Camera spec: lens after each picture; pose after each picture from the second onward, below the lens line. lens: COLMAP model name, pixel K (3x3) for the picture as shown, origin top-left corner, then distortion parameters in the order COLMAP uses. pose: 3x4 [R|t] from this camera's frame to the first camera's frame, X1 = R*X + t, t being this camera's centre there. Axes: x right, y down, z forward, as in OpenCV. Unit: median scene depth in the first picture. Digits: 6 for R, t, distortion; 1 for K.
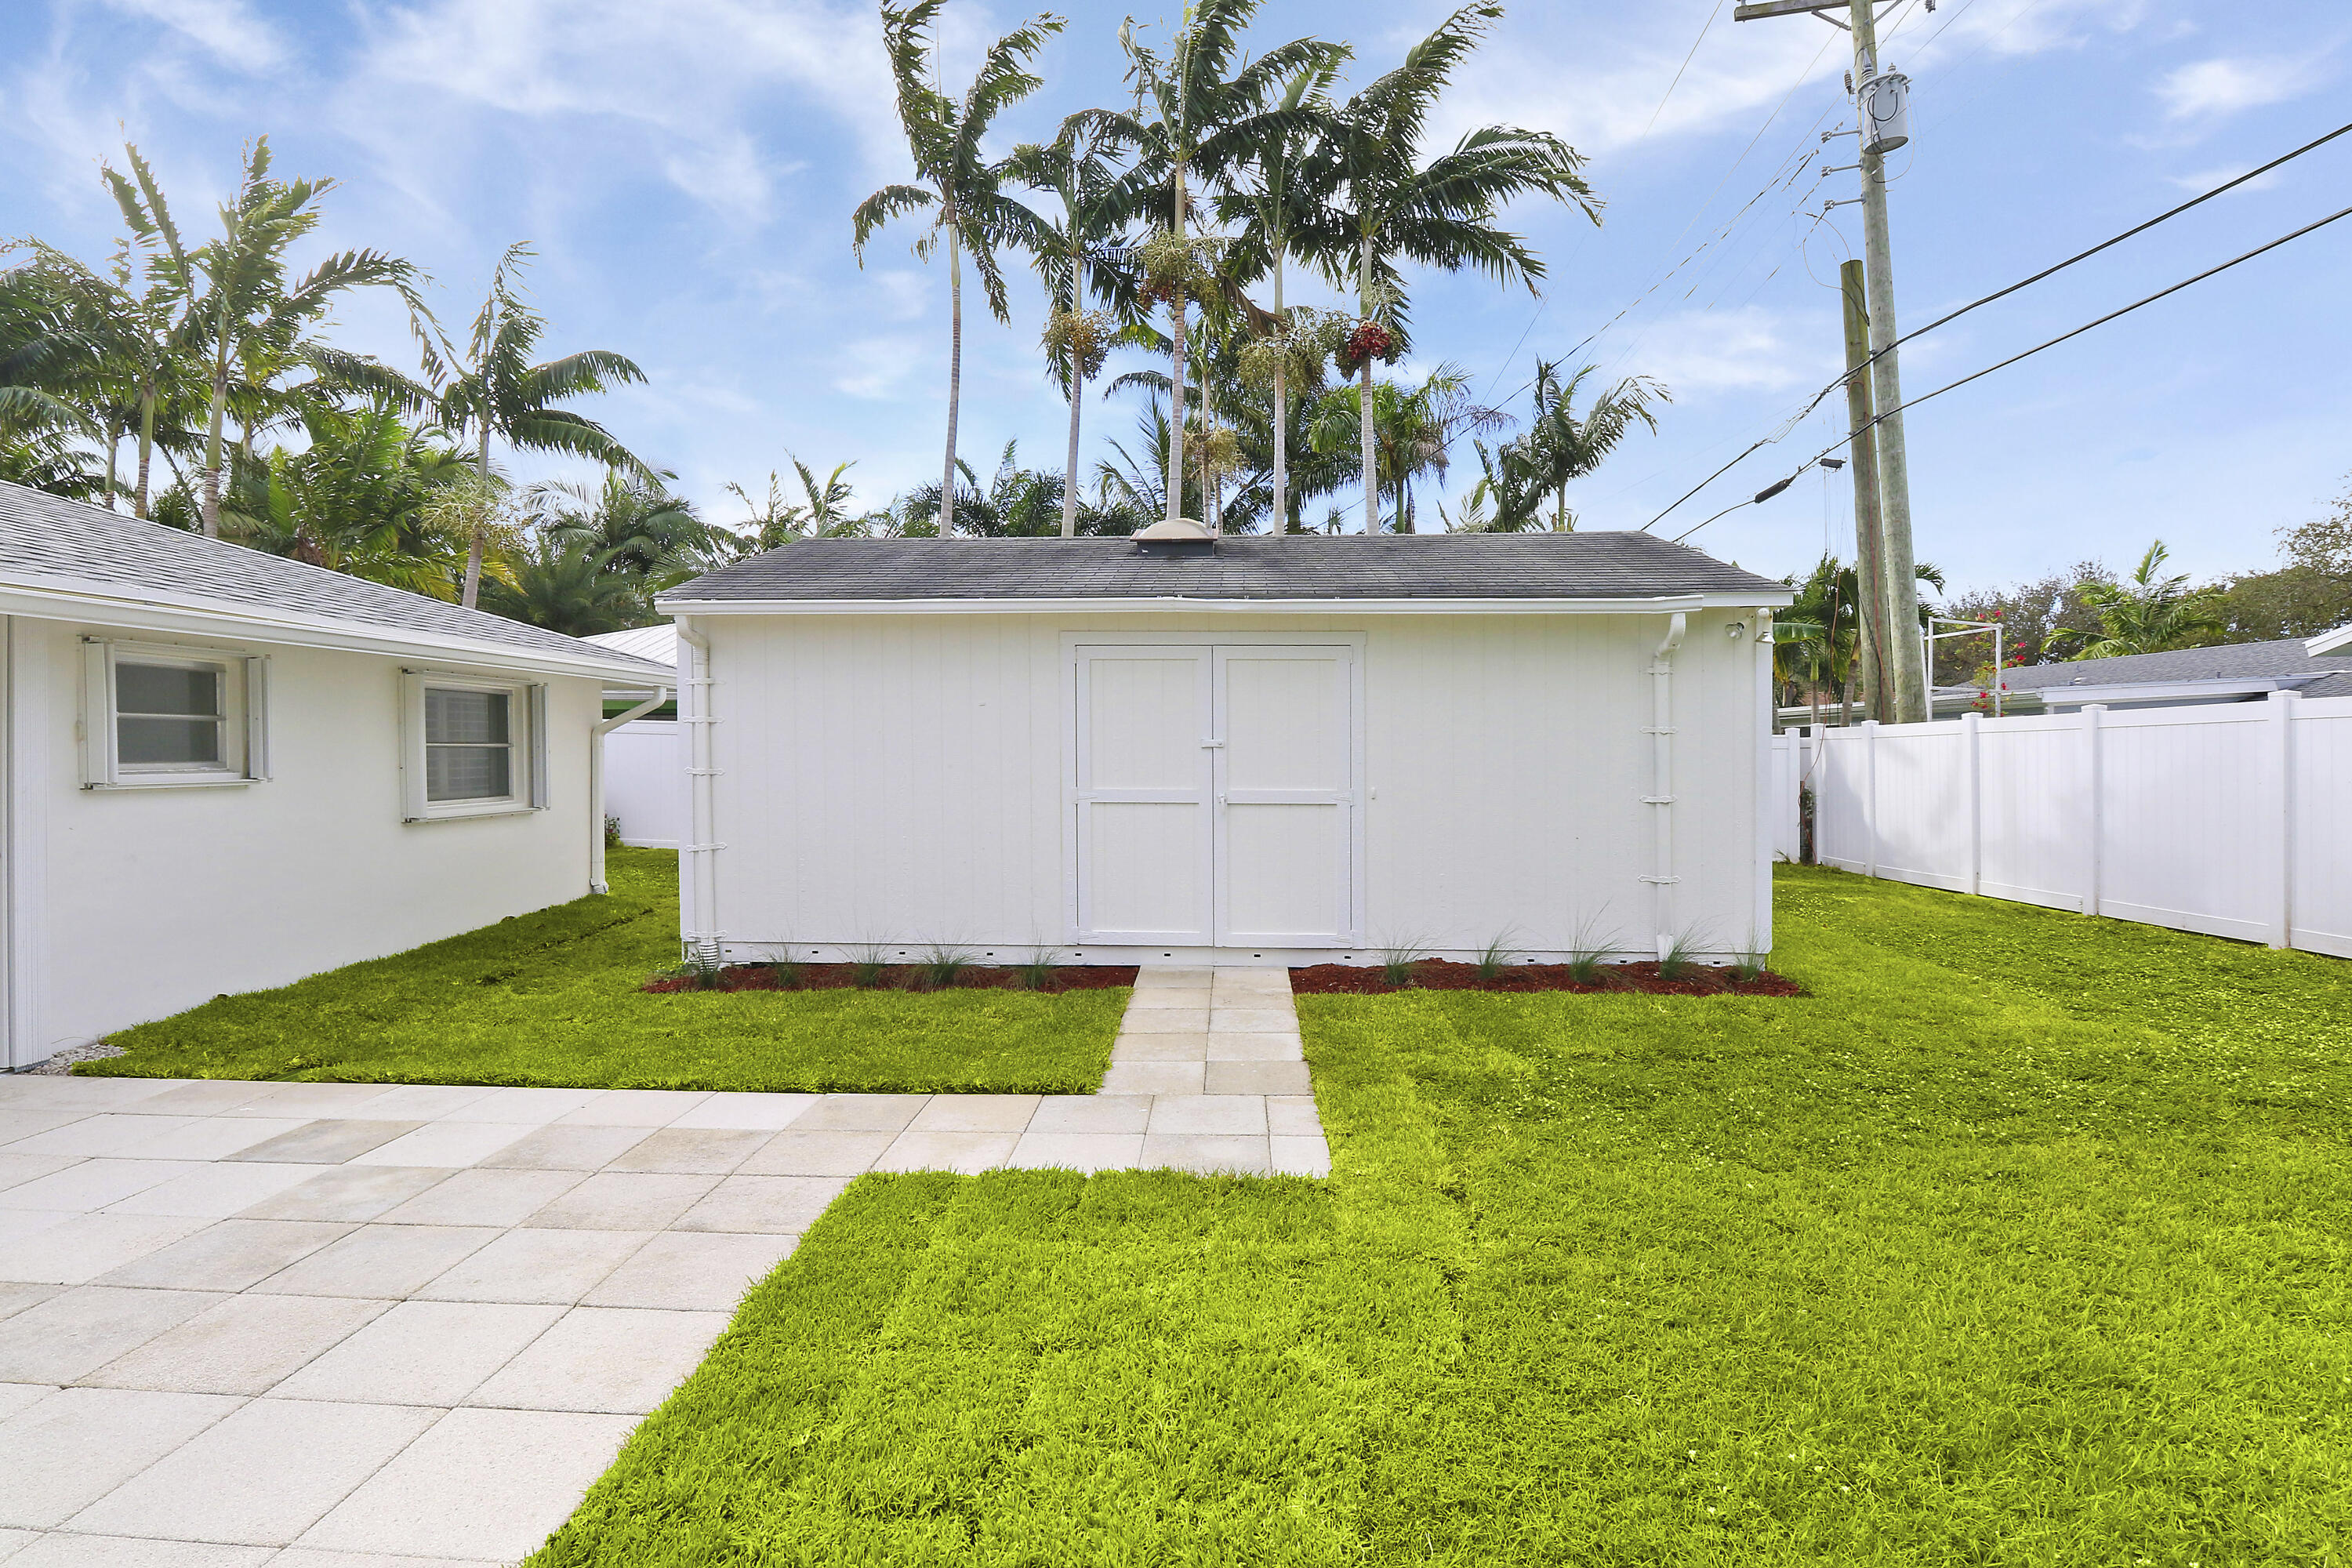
lens RADIAL K [[1088.2, 0, 1172.4], [0, 1088.2, 766.6], [0, 0, 1]] dist [-0.009724, -0.000319]
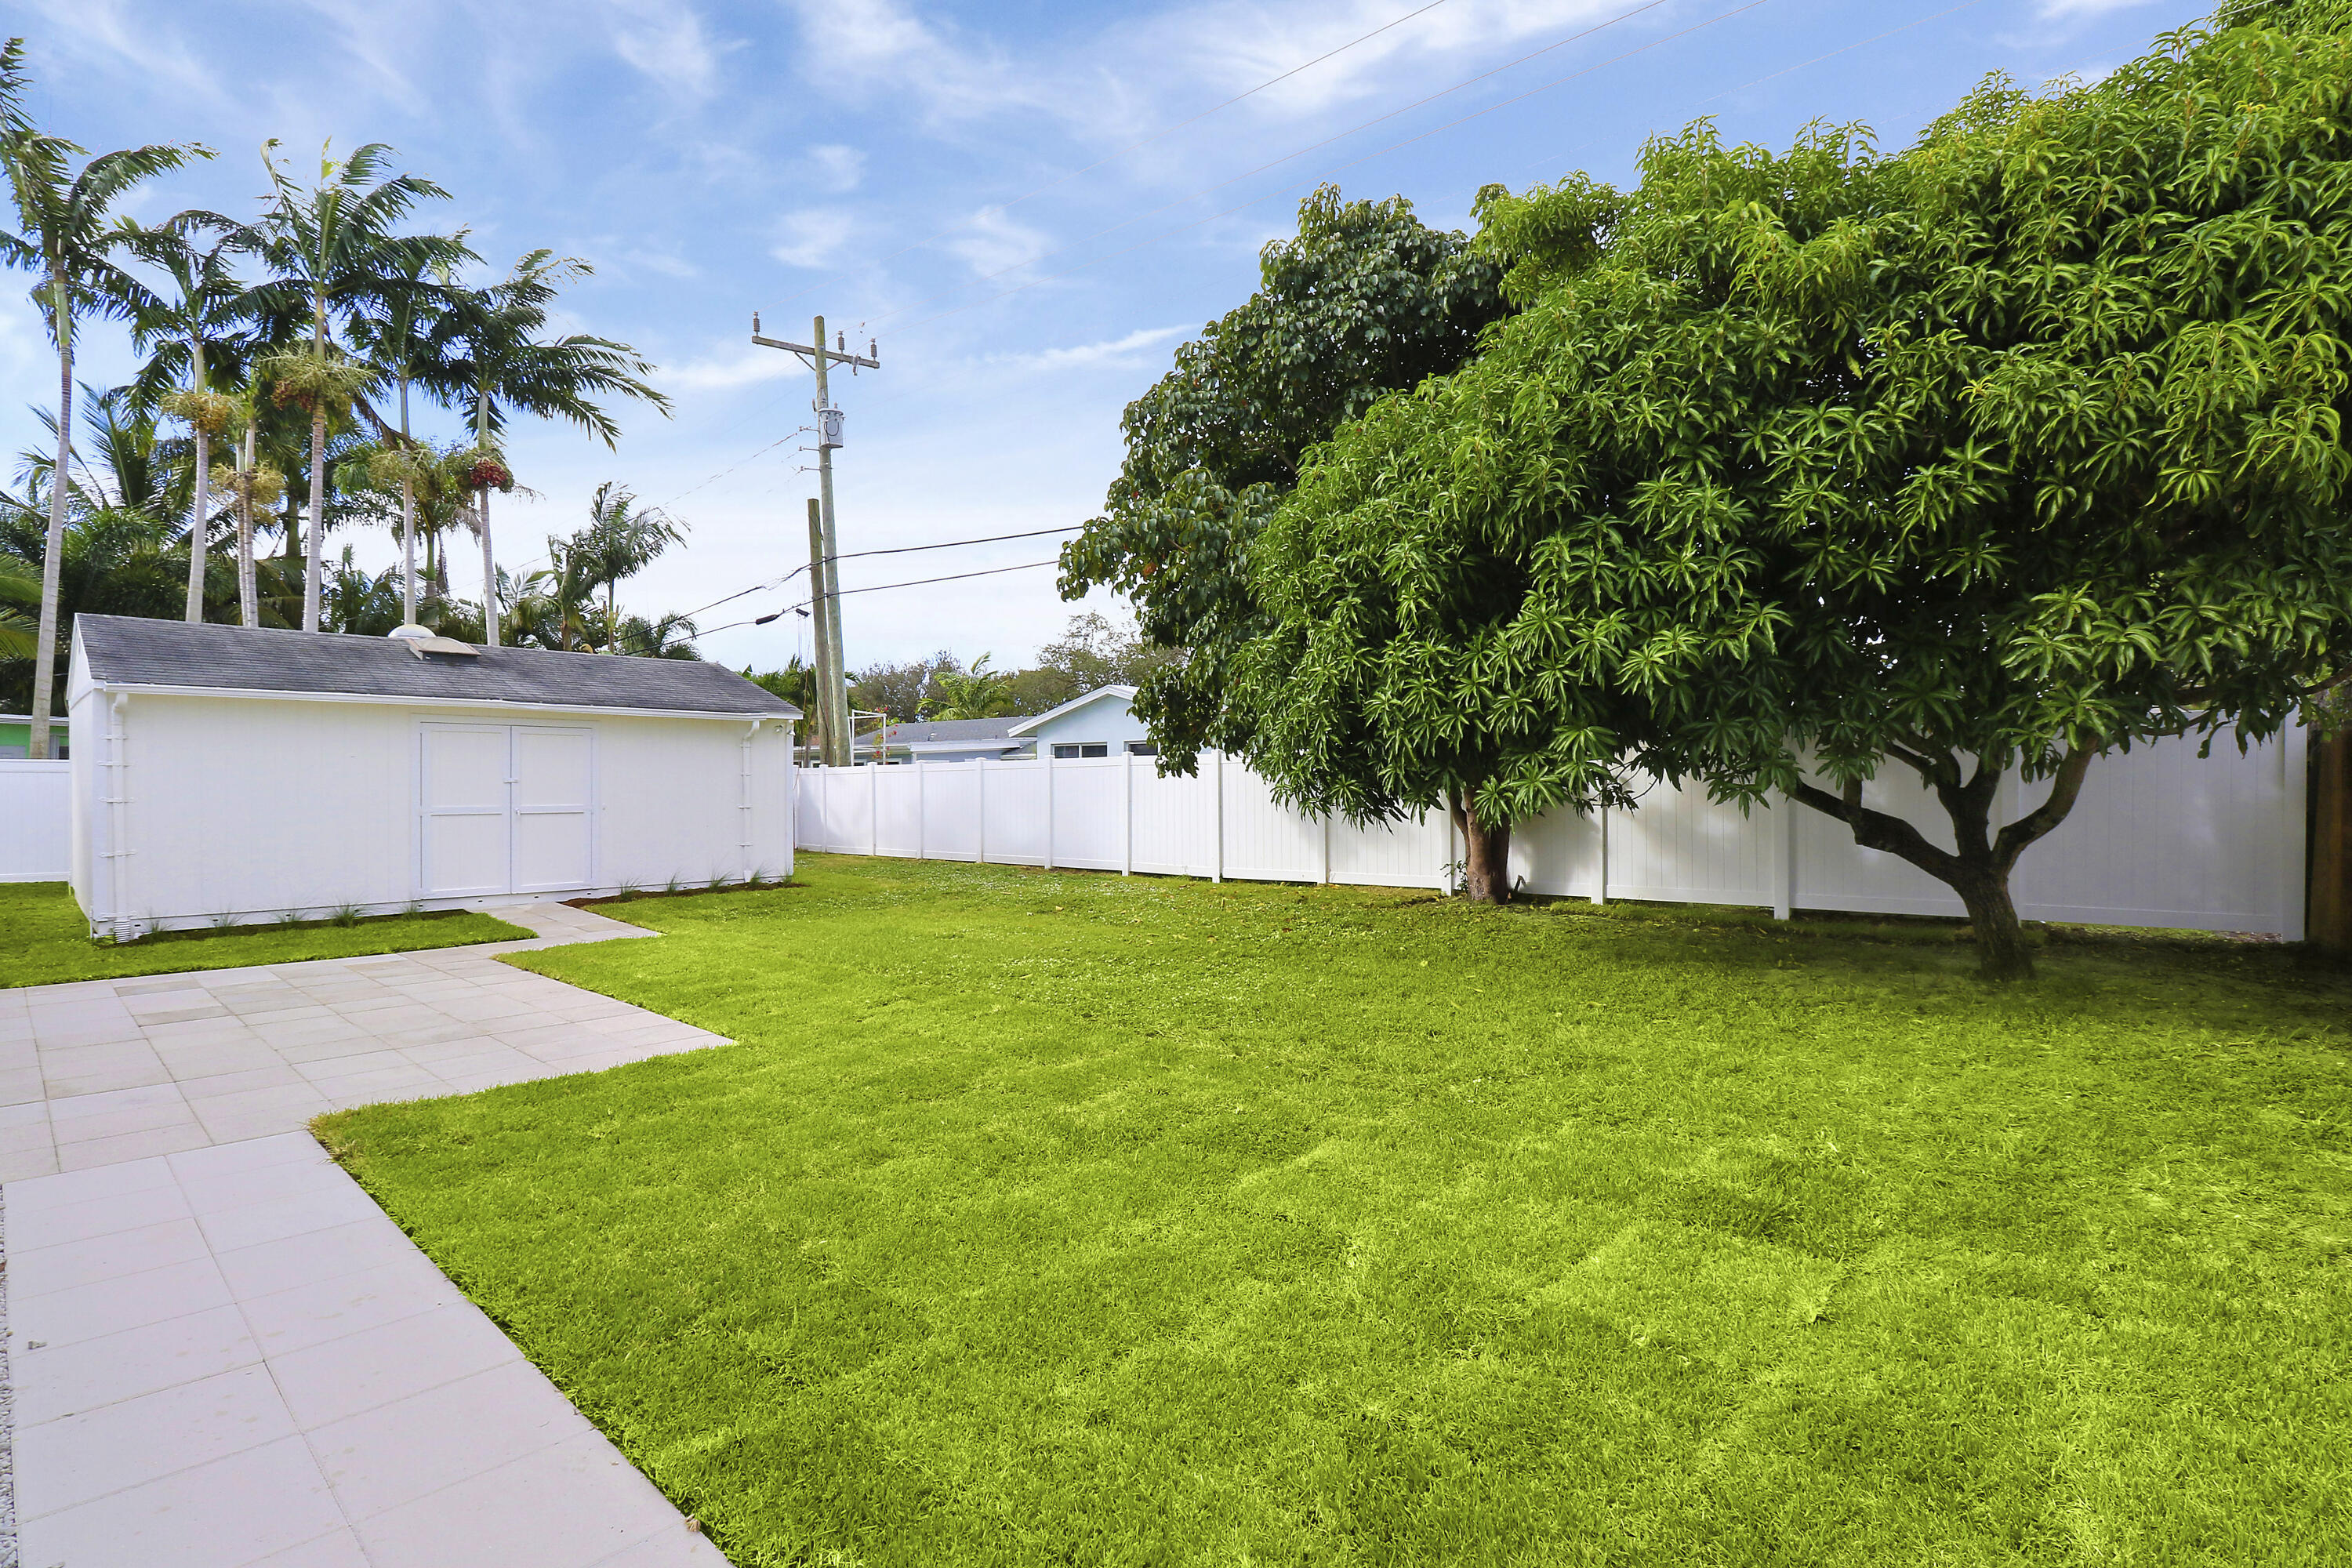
lens RADIAL K [[1088.2, 0, 1172.4], [0, 1088.2, 766.6], [0, 0, 1]] dist [-0.009724, -0.000319]
pose [[0.621969, 0.009367, 0.782986, -0.368735], [0.011028, 0.999725, -0.020719, 0.003185], [-0.782964, 0.021521, 0.621694, -0.516655]]
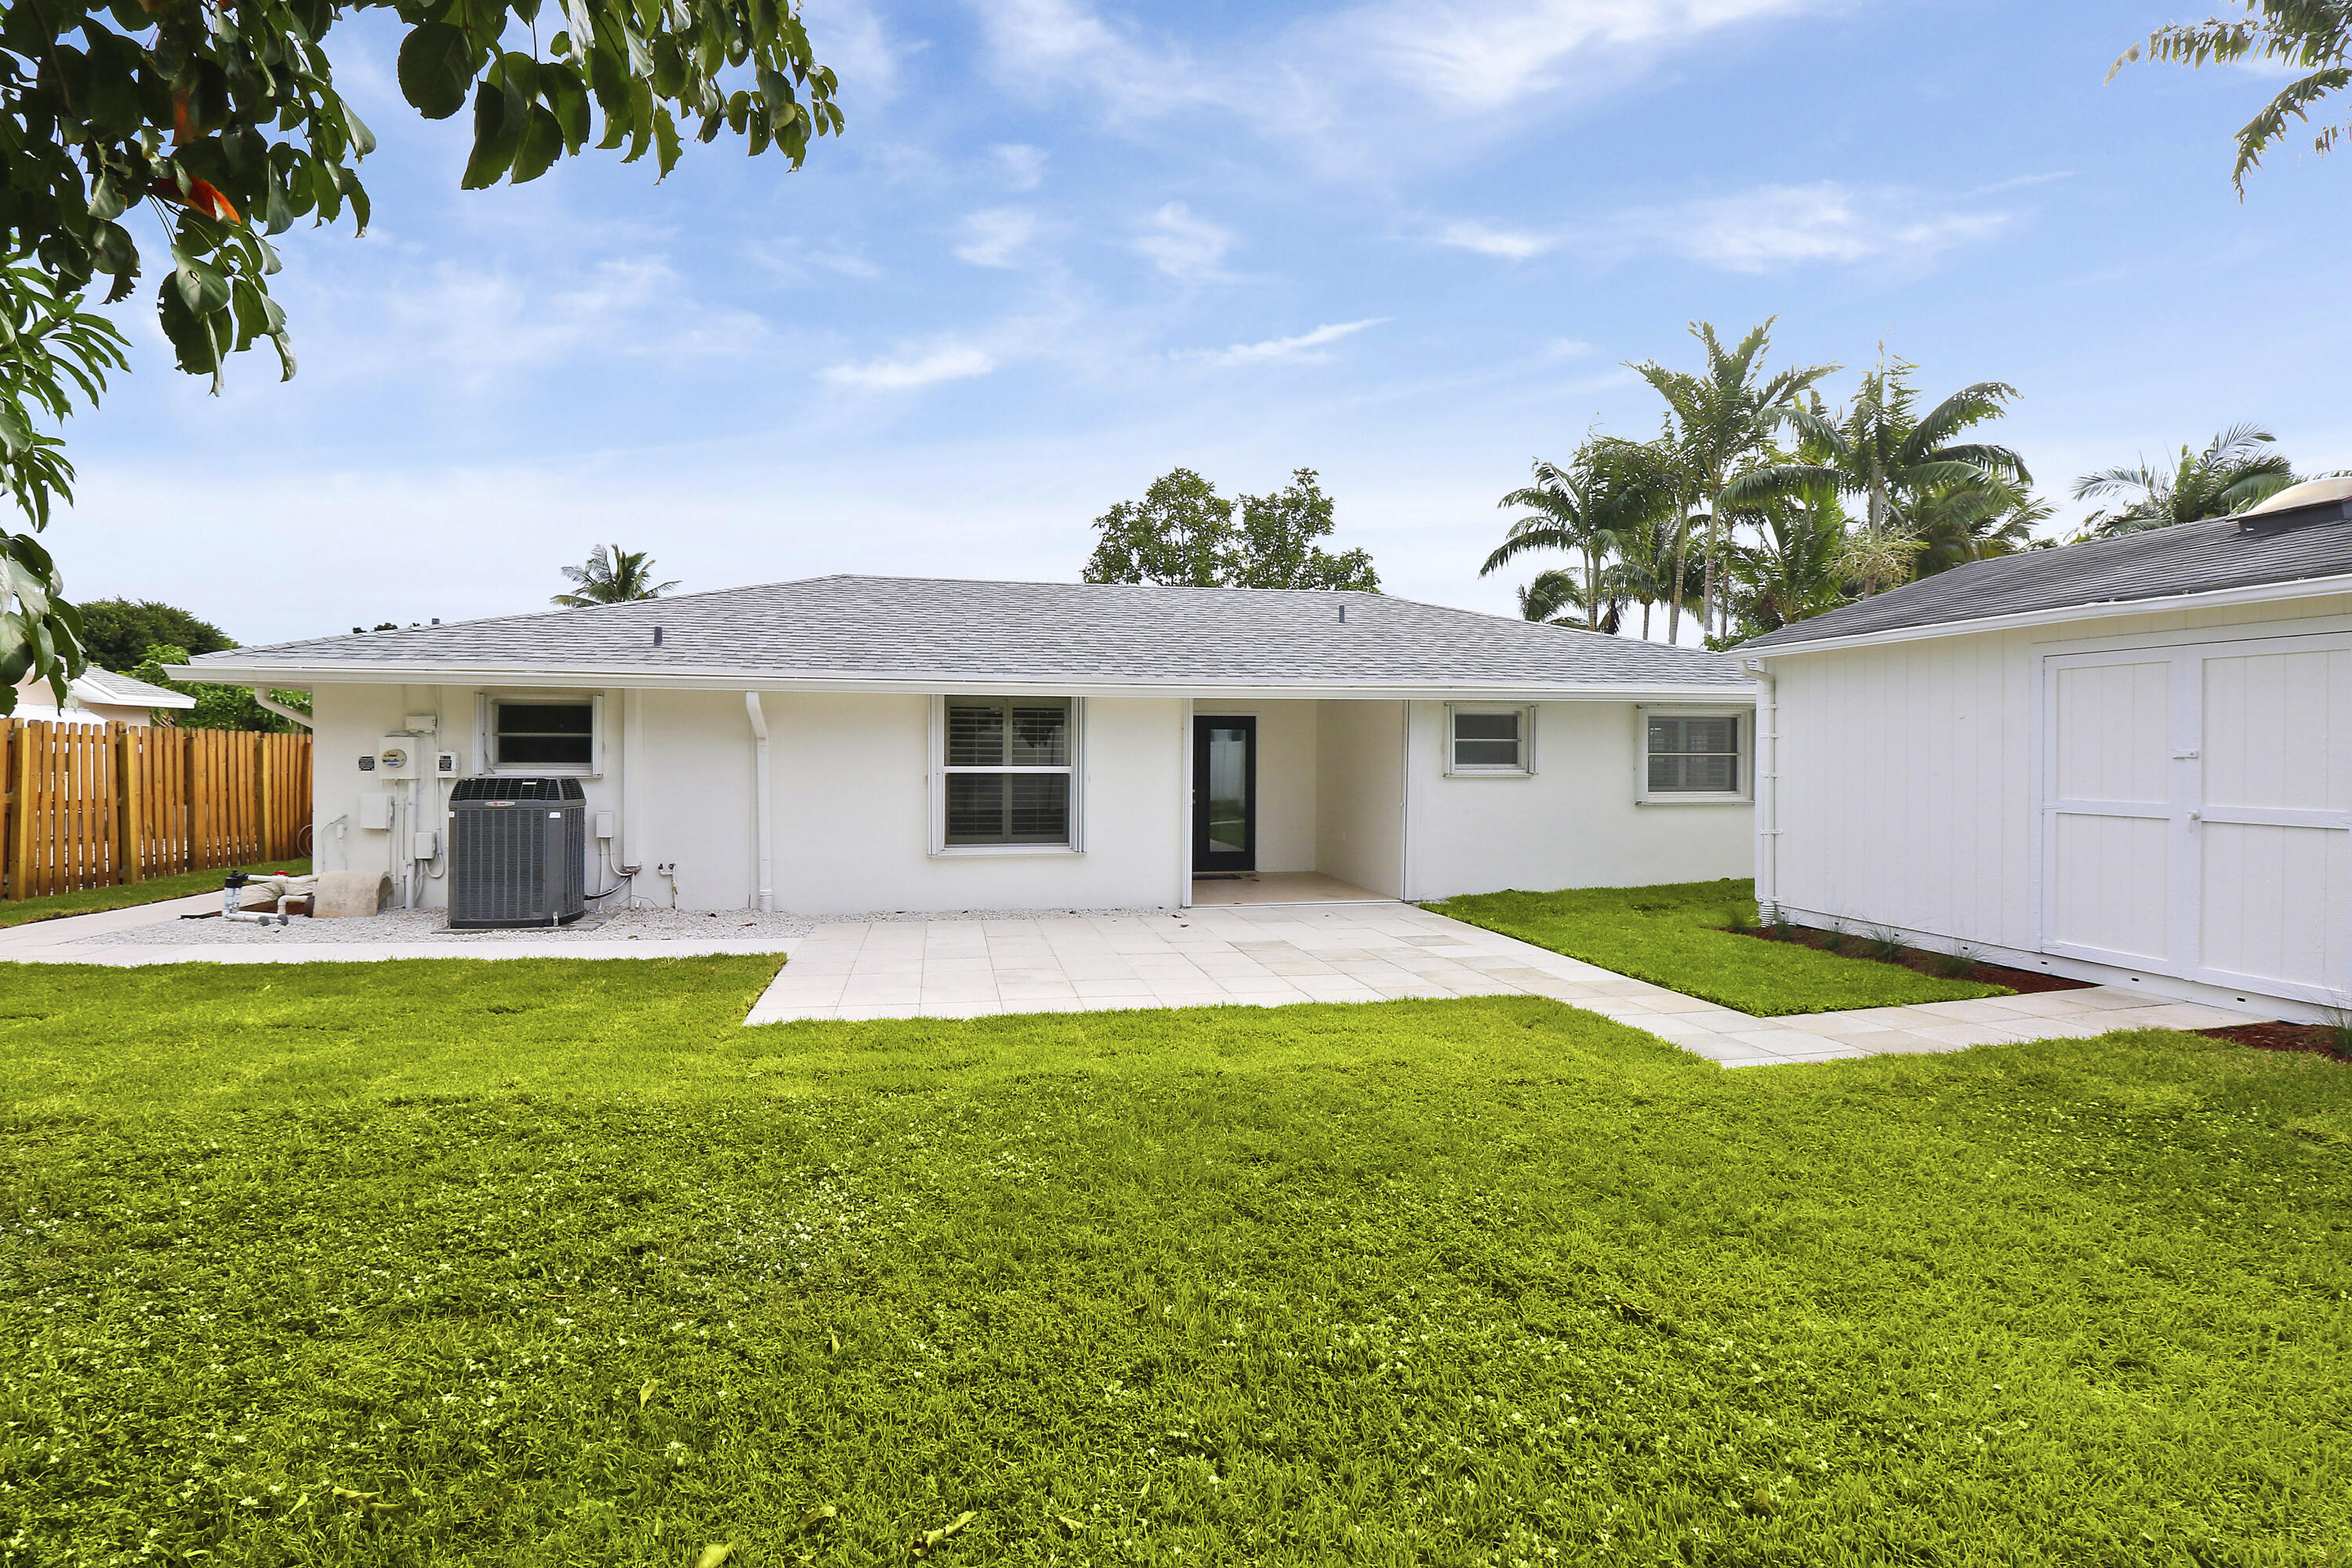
lens RADIAL K [[1088.2, 0, 1172.4], [0, 1088.2, 766.6], [0, 0, 1]] dist [-0.009724, -0.000319]
pose [[0.241731, 0.010364, -0.970288, 0.379867], [-0.020630, 0.999772, 0.005539, 0.001138], [0.970124, 0.018678, 0.241890, -0.015564]]
